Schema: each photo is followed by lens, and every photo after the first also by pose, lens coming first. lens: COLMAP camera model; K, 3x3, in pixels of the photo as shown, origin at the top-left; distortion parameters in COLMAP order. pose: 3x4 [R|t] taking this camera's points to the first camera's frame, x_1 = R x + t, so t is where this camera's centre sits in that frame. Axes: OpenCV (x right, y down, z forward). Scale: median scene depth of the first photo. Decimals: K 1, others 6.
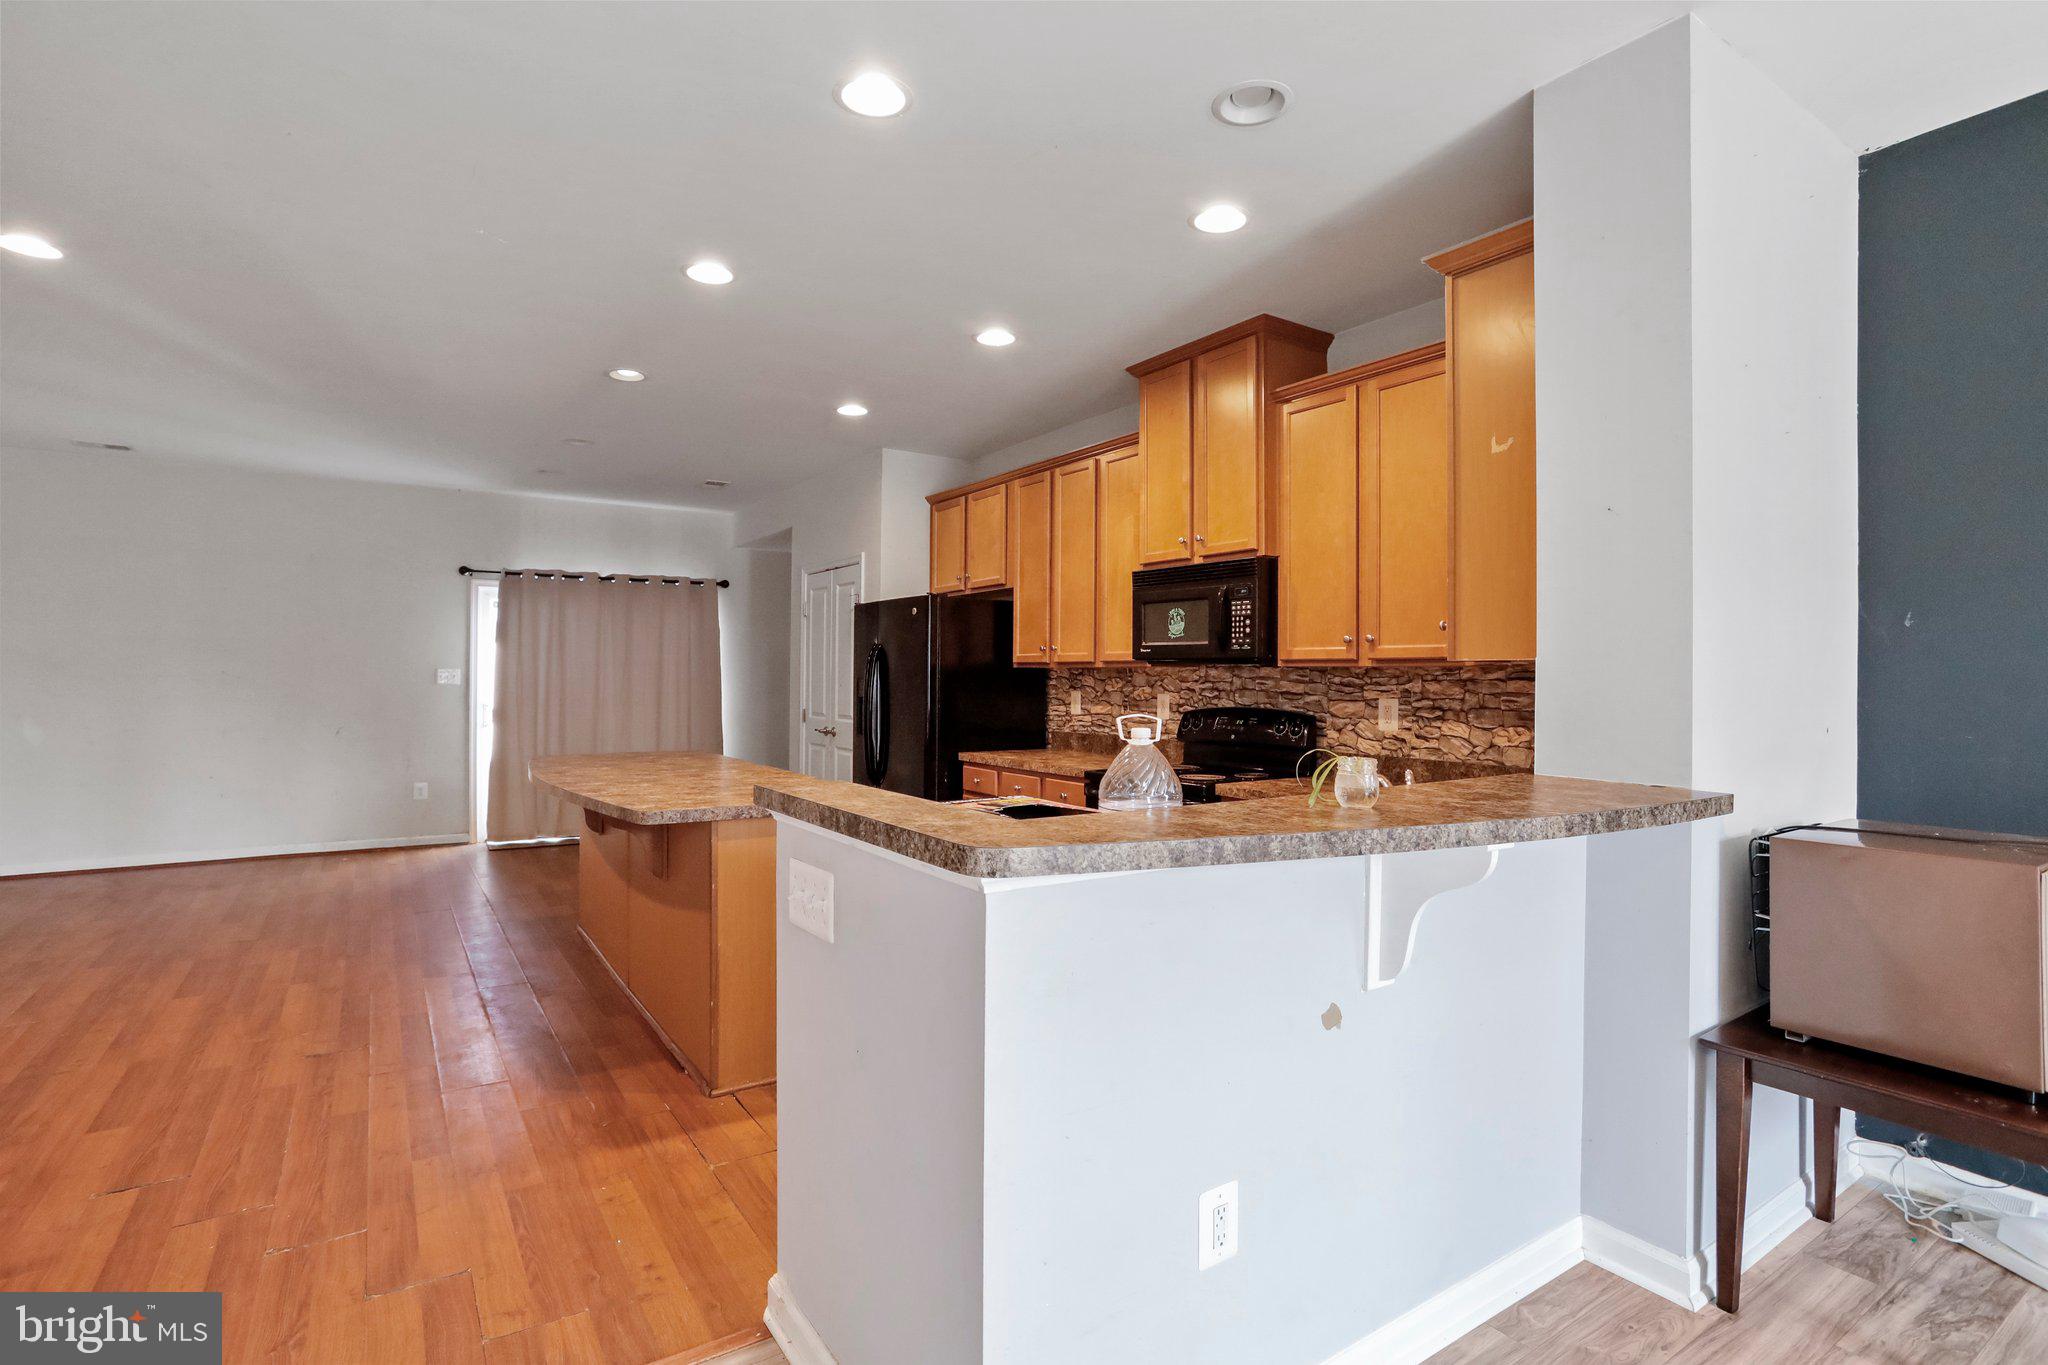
lens RADIAL K [[1002.1, 0, 1024.0], [0, 1002.1, 682.5], [0, 0, 1]] dist [-0.054199, 0.029571]
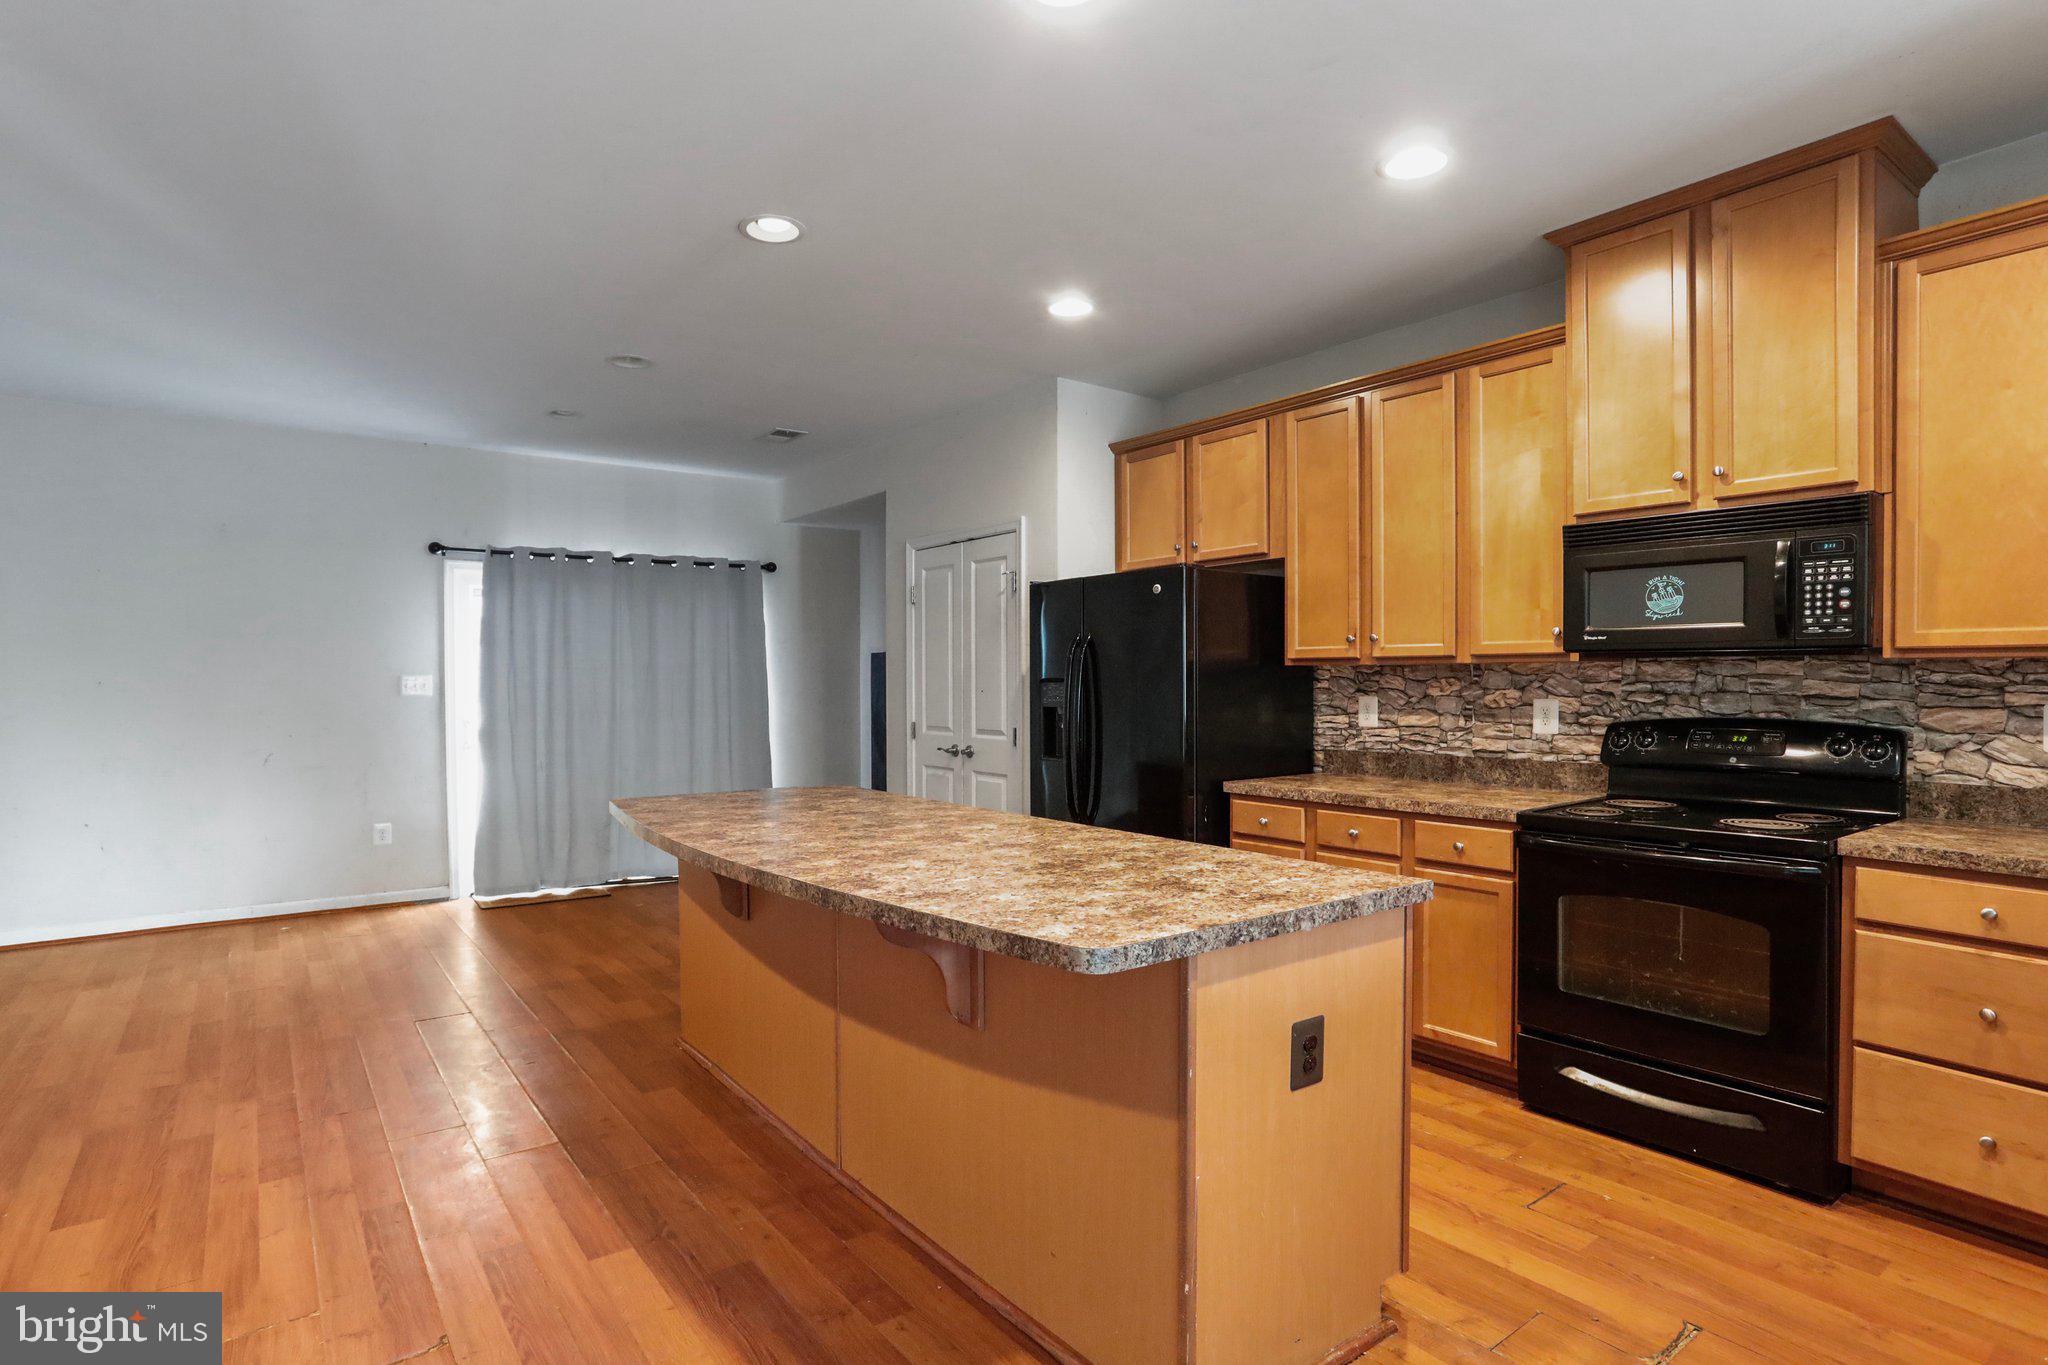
lens RADIAL K [[953.1, 0, 1000.6], [0, 953.1, 699.0], [0, 0, 1]] dist [-0.046403, 0.022143]
pose [[0.994927, -0.011943, 0.099890, -0.323775], [0.010353, 0.999812, 0.016420, -0.004066], [-0.100067, -0.015302, 0.994863, 0.355449]]
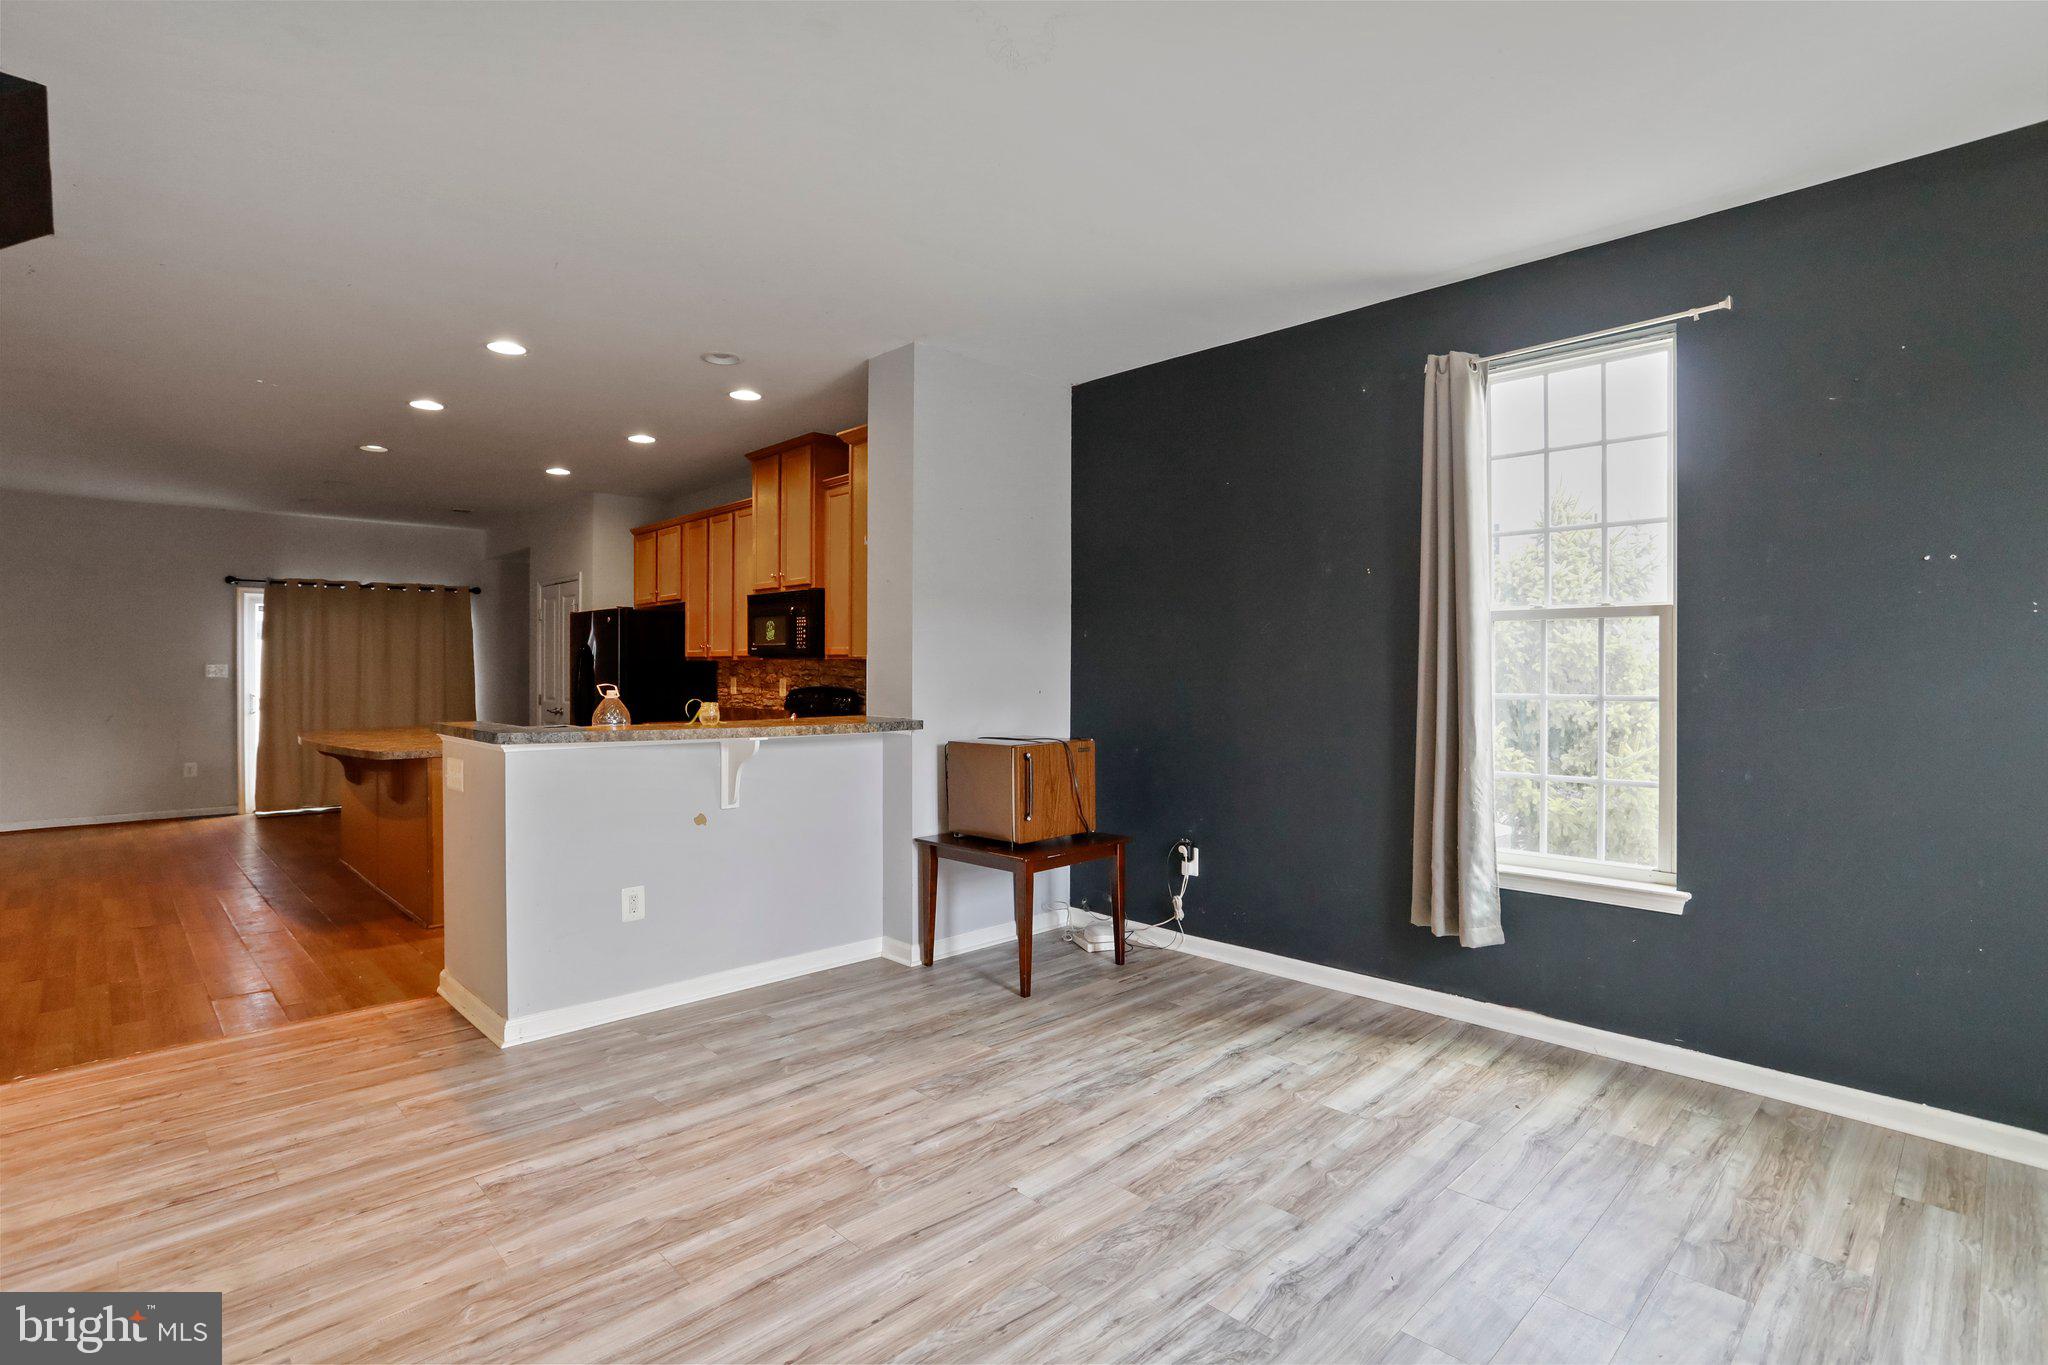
lens RADIAL K [[1002.1, 0, 1024.0], [0, 1002.1, 682.5], [0, 0, 1]] dist [-0.054199, 0.029571]
pose [[0.983649, -0.009275, 0.179860, 0.225561], [0.007564, 0.999919, 0.010196, 0.005071], [-0.179940, -0.008669, 0.983639, -0.476517]]
